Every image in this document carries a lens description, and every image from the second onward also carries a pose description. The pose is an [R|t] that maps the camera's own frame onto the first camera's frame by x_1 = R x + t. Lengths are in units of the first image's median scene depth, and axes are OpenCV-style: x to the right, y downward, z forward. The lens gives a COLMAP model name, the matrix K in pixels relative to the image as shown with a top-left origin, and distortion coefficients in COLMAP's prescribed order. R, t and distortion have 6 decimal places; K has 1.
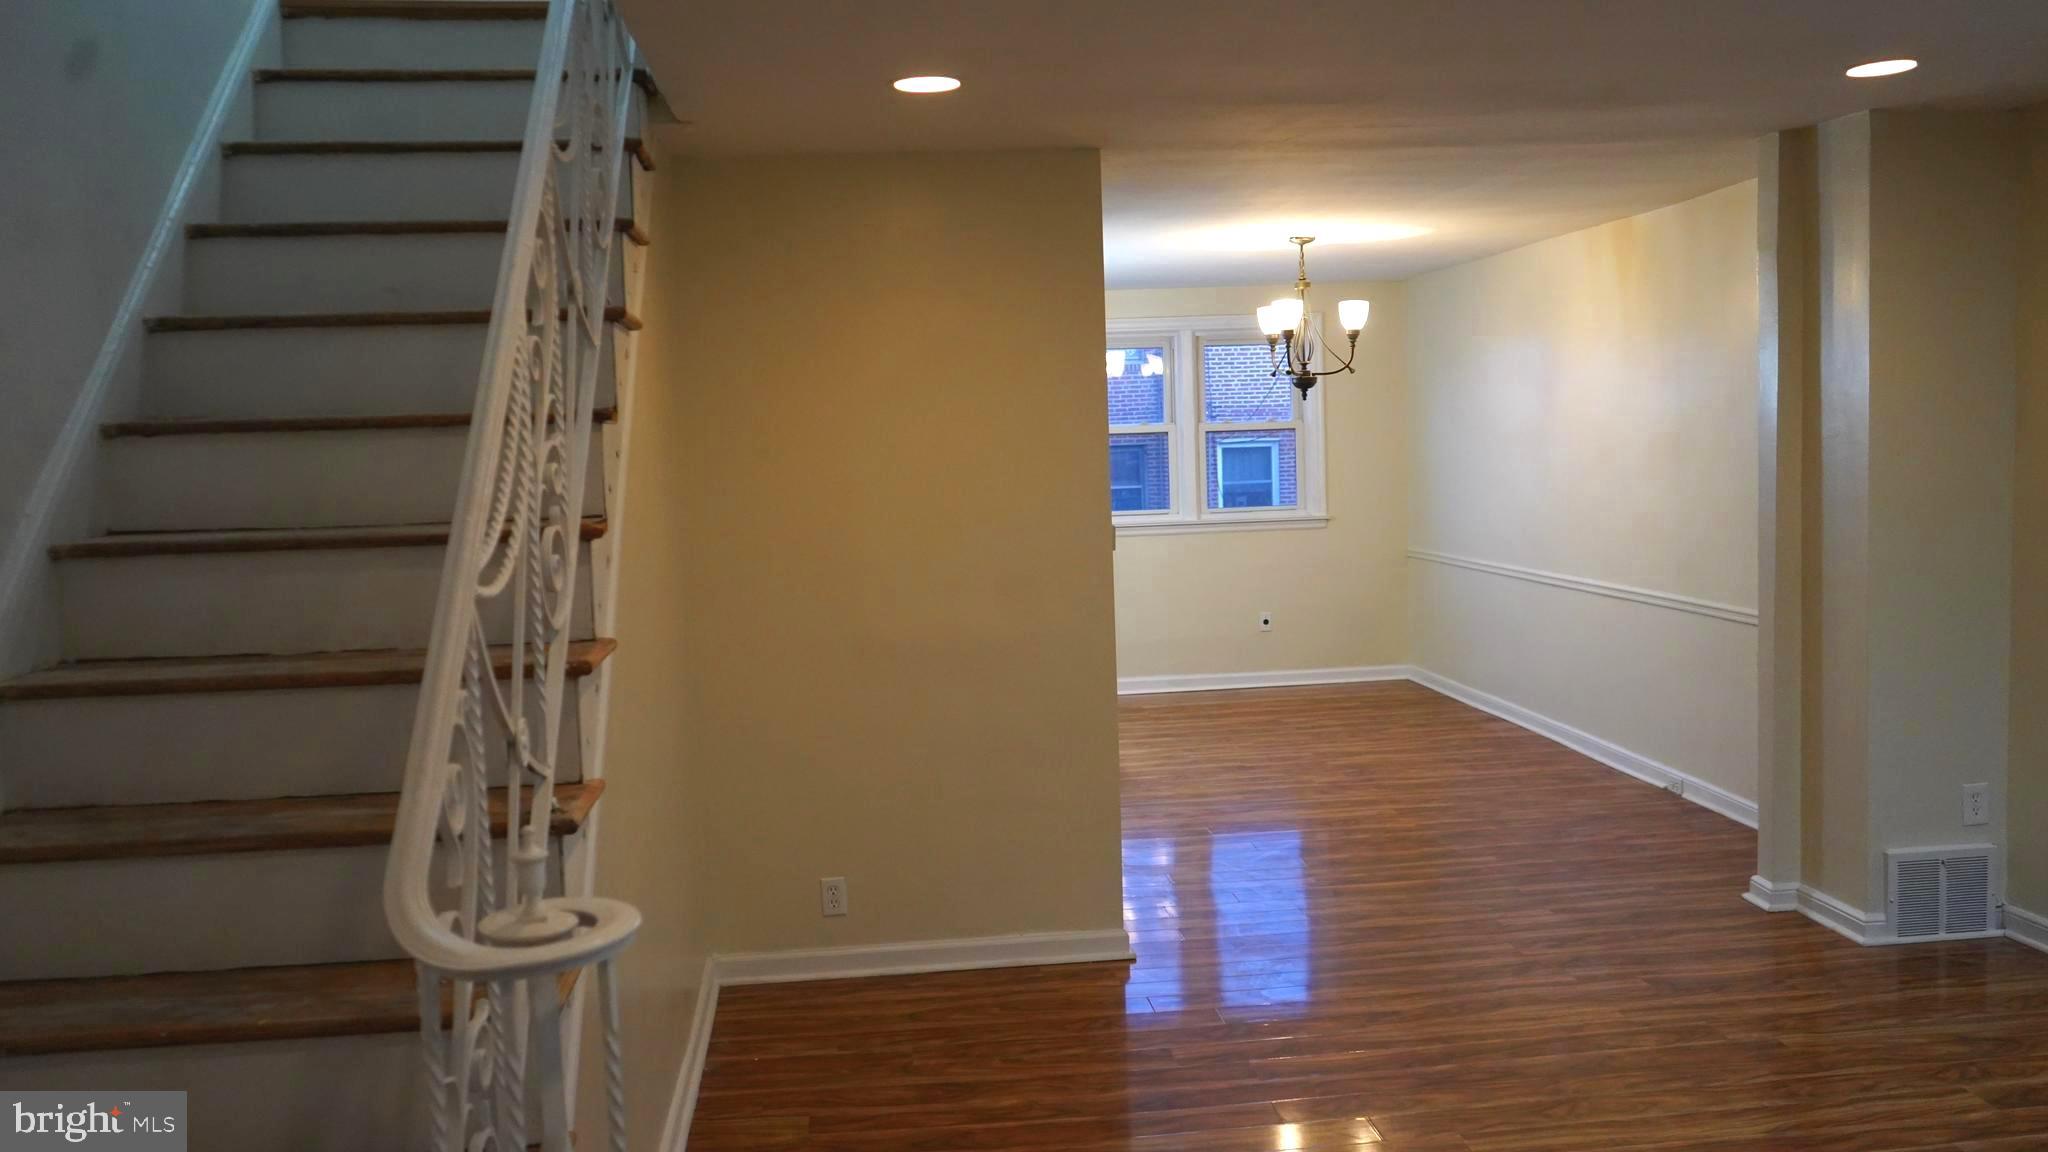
lens RADIAL K [[1642.5, 0, 1025.7], [0, 1642.5, 561.2], [0, 0, 1]] dist [-0.014096, 0.013555]
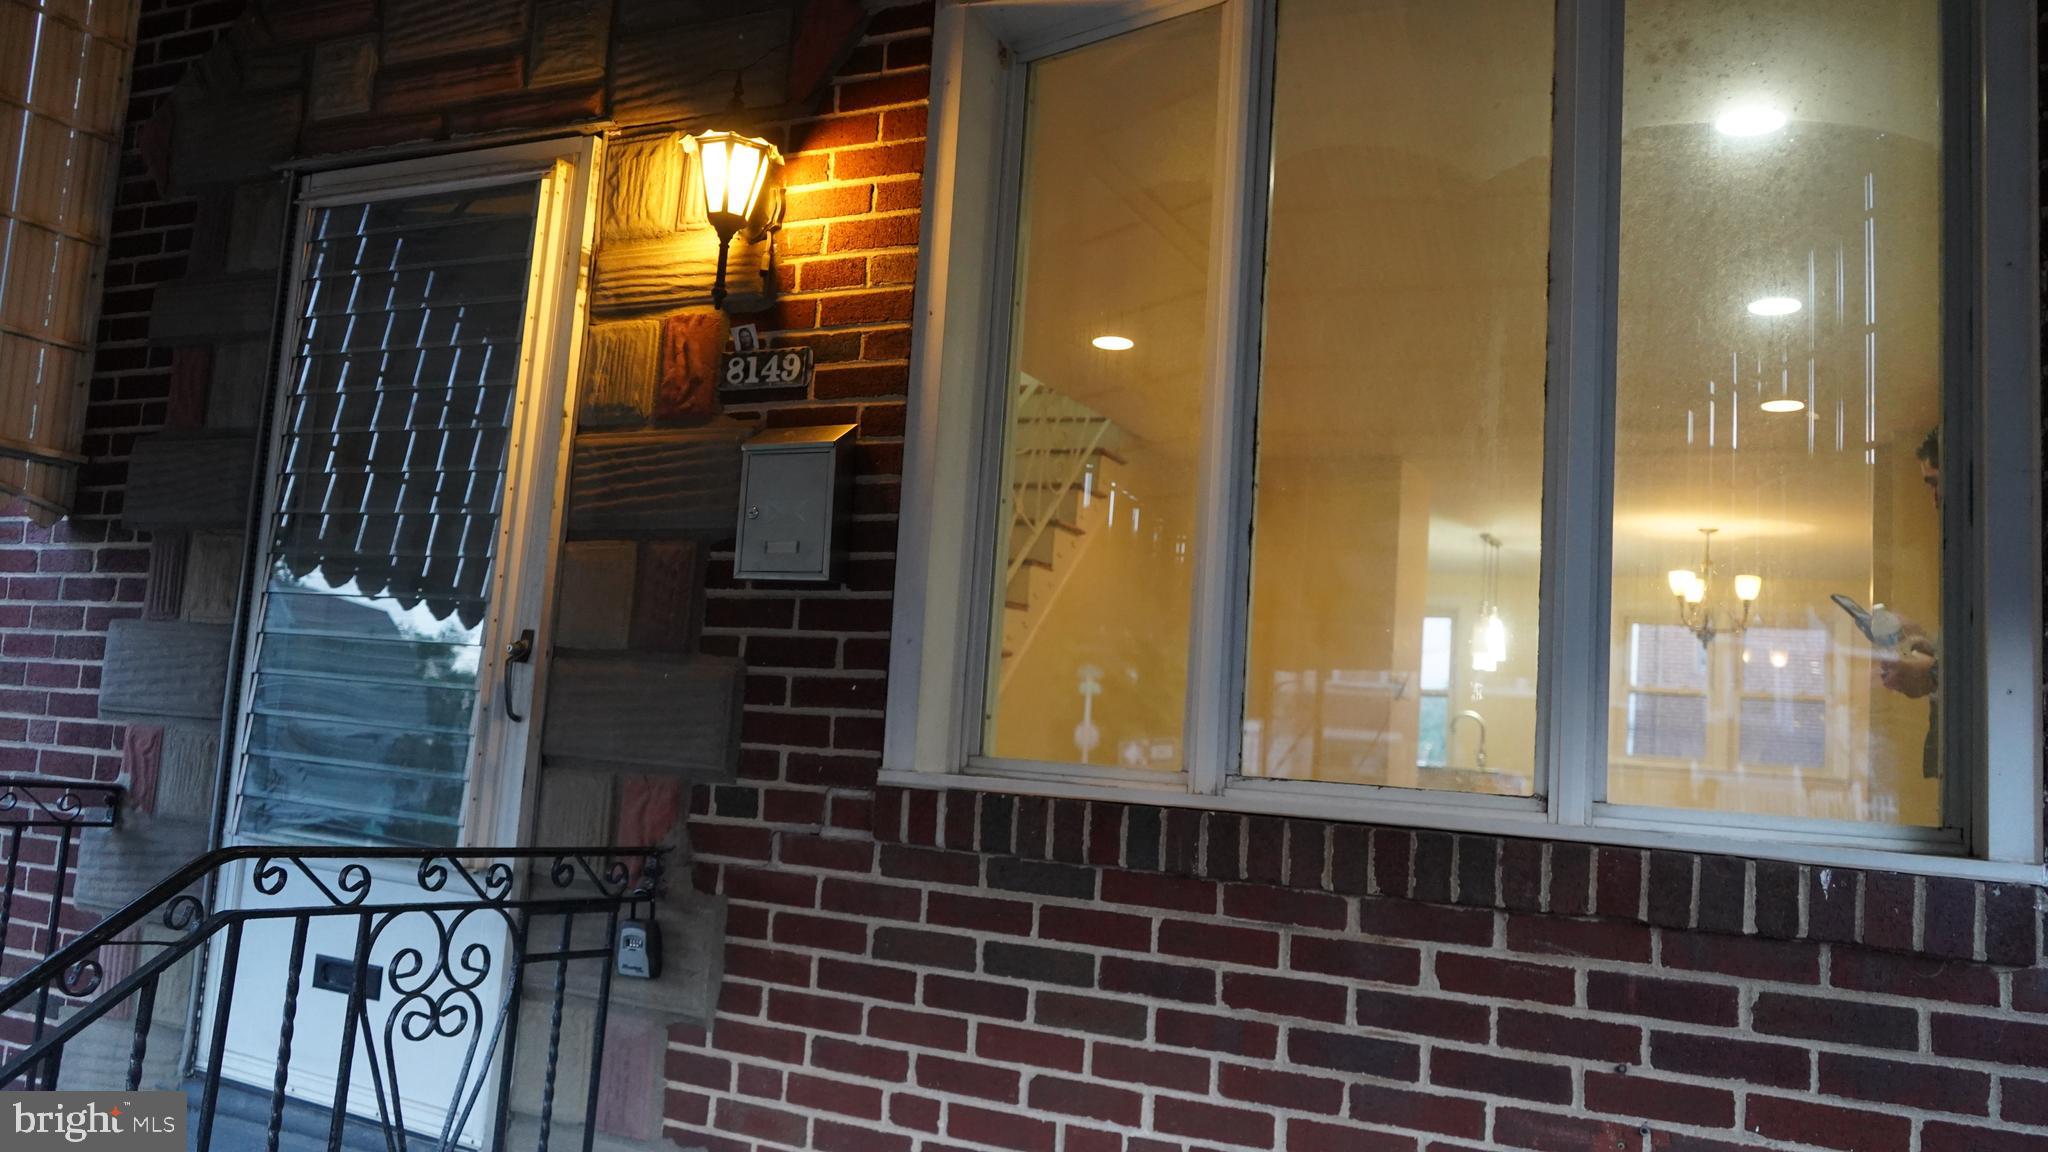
lens RADIAL K [[1642.5, 0, 1013.6], [0, 1642.5, 570.7], [0, 0, 1]] dist [-0.014096, 0.013555]
pose [[0.839068, 0.038084, -0.542692, 0.608837], [-0.142495, 0.978105, -0.151676, 0.174339], [0.525033, 0.204598, 0.826123, -0.575363]]
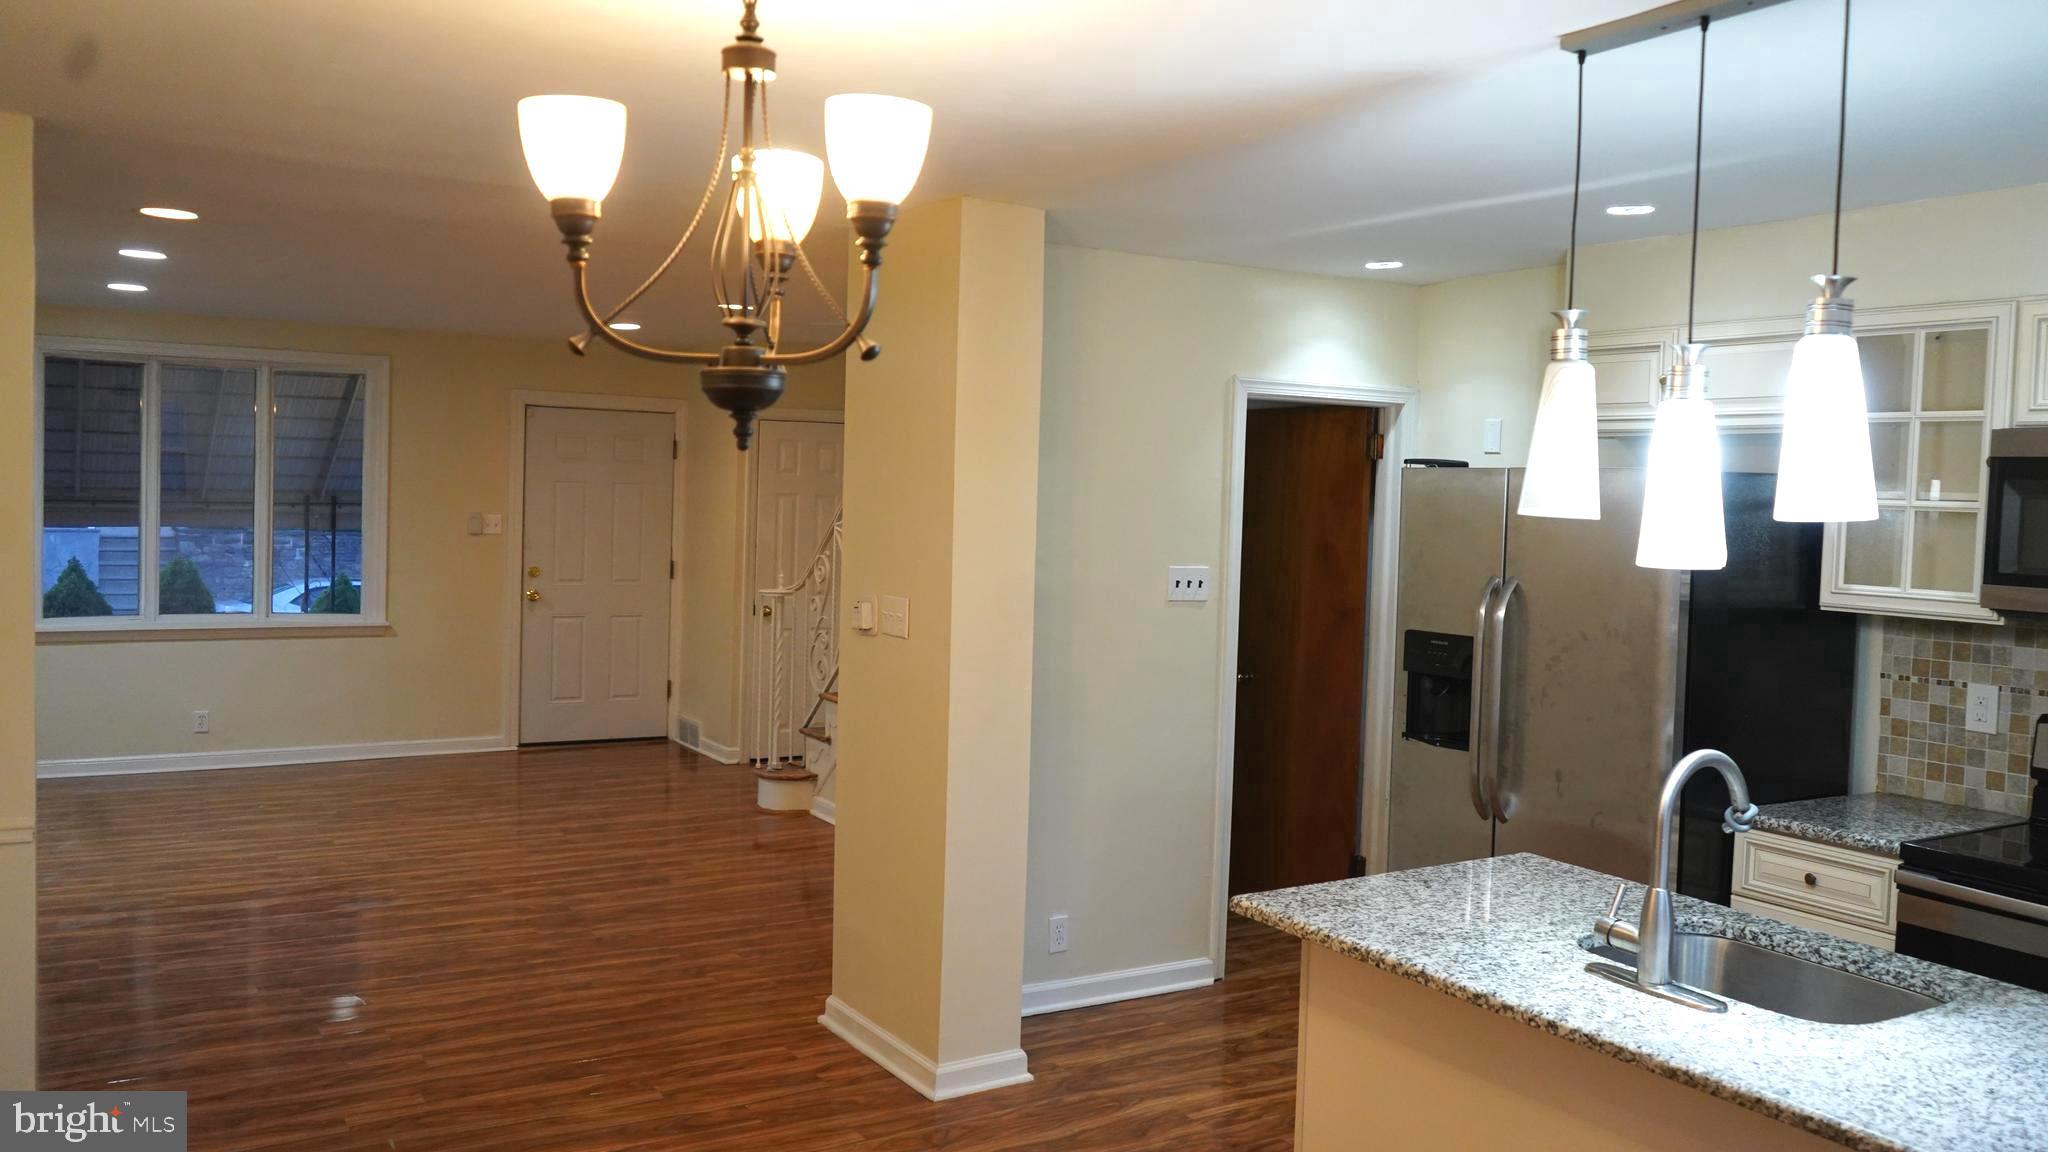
lens RADIAL K [[1642.5, 0, 1024.7], [0, 1642.5, 568.4], [0, 0, 1]] dist [-0.014096, 0.013555]
pose [[-0.906132, 0.033308, -0.421681, 0.366564], [-0.028402, 0.989854, 0.139219, -0.180341], [0.422039, 0.138127, -0.895993, 1.906830]]
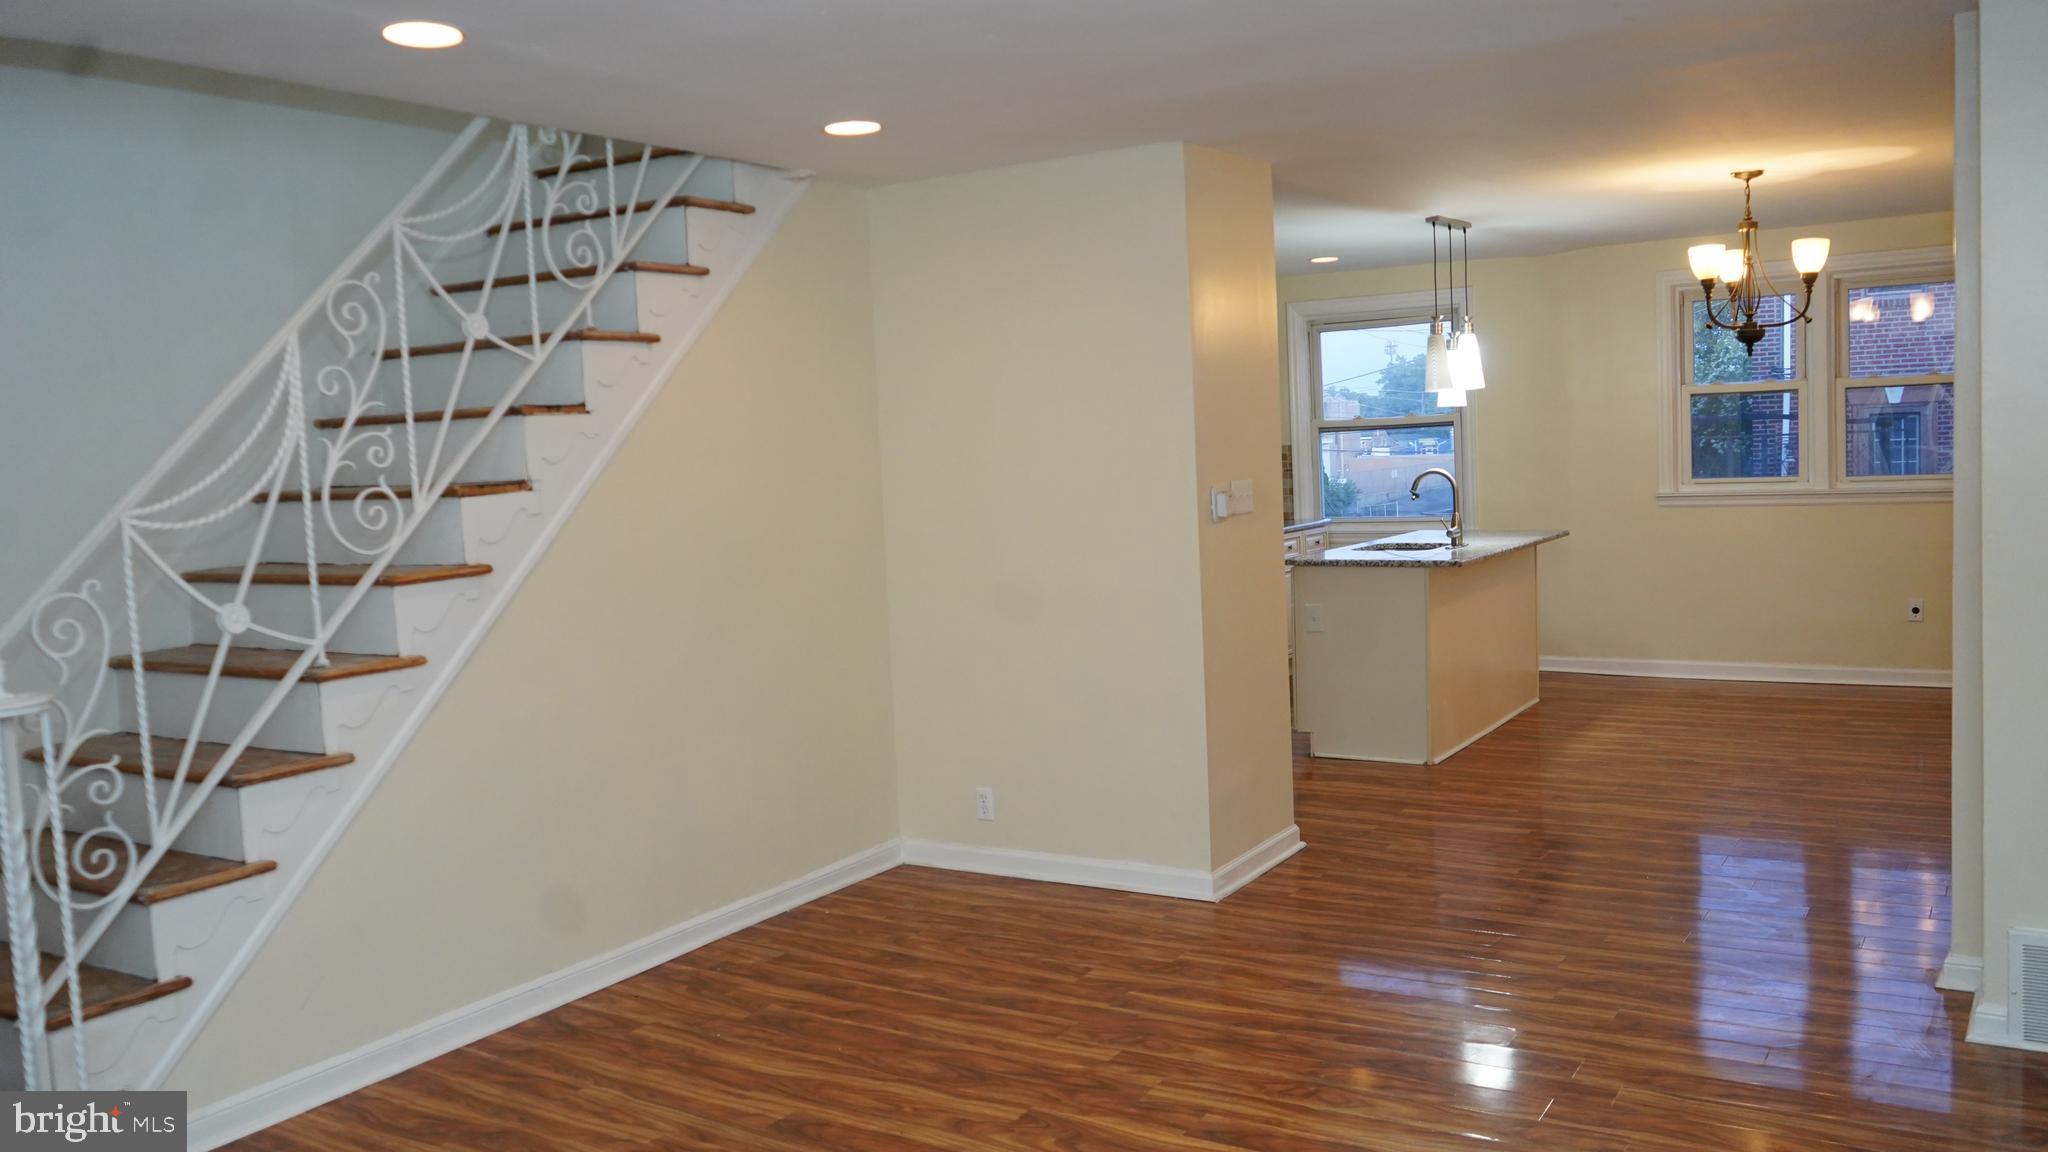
lens RADIAL K [[1642.5, 0, 1025.9], [0, 1642.5, 583.9], [0, 0, 1]] dist [-0.014096, 0.013555]
pose [[0.785789, 0.054120, -0.616123, 0.605945], [-0.028280, 0.998266, 0.051620, -0.014901], [0.617848, -0.023138, 0.785957, 0.091518]]
